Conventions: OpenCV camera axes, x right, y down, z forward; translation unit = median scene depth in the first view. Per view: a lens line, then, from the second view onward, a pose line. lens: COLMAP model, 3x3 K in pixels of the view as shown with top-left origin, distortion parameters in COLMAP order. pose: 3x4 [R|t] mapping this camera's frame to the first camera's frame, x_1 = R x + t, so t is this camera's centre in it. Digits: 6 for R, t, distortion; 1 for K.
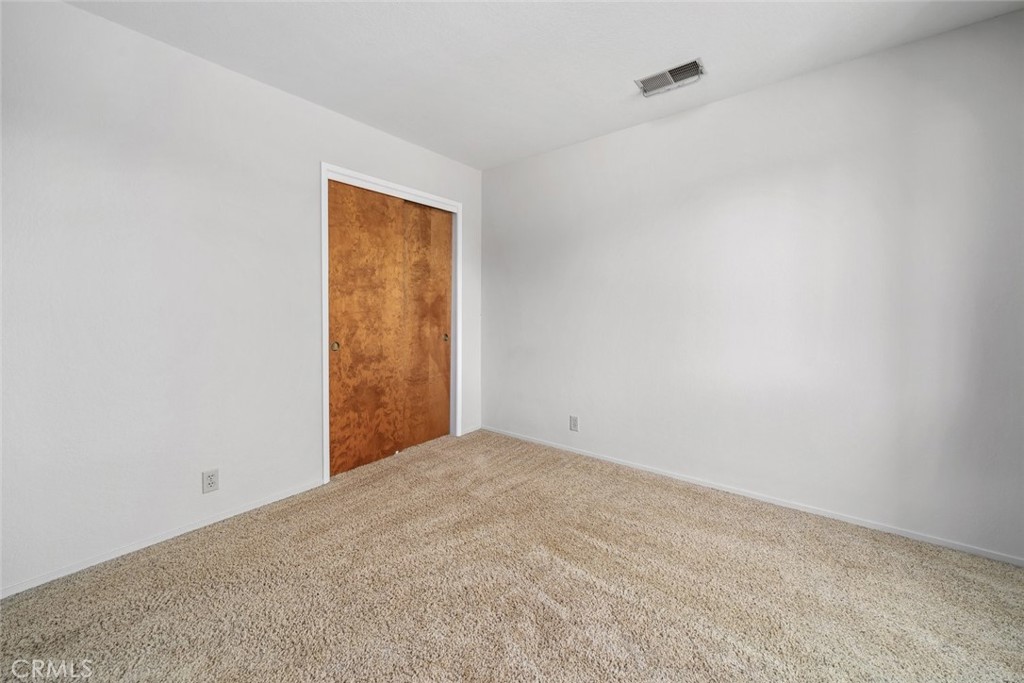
lens RADIAL K [[389.4, 0, 513.0], [0, 389.4, 314.0], [0, 0, 1]] dist [0.000084, -0.000130]
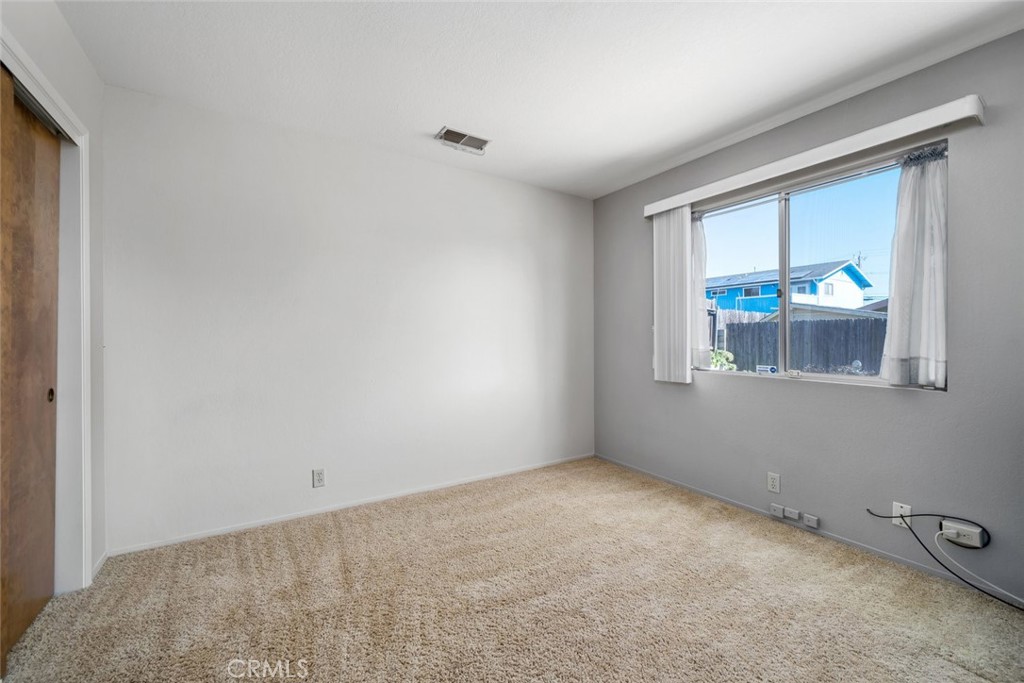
lens RADIAL K [[404.8, 0, 512.0], [0, 404.8, 341.5], [0, 0, 1]] dist [-0.000107, -0.000028]
pose [[0.336460, -0.005128, 0.941684, -0.547625], [0.008351, 0.999962, 0.002462, -0.003067], [-0.941661, 0.007036, 0.336490, 0.363736]]
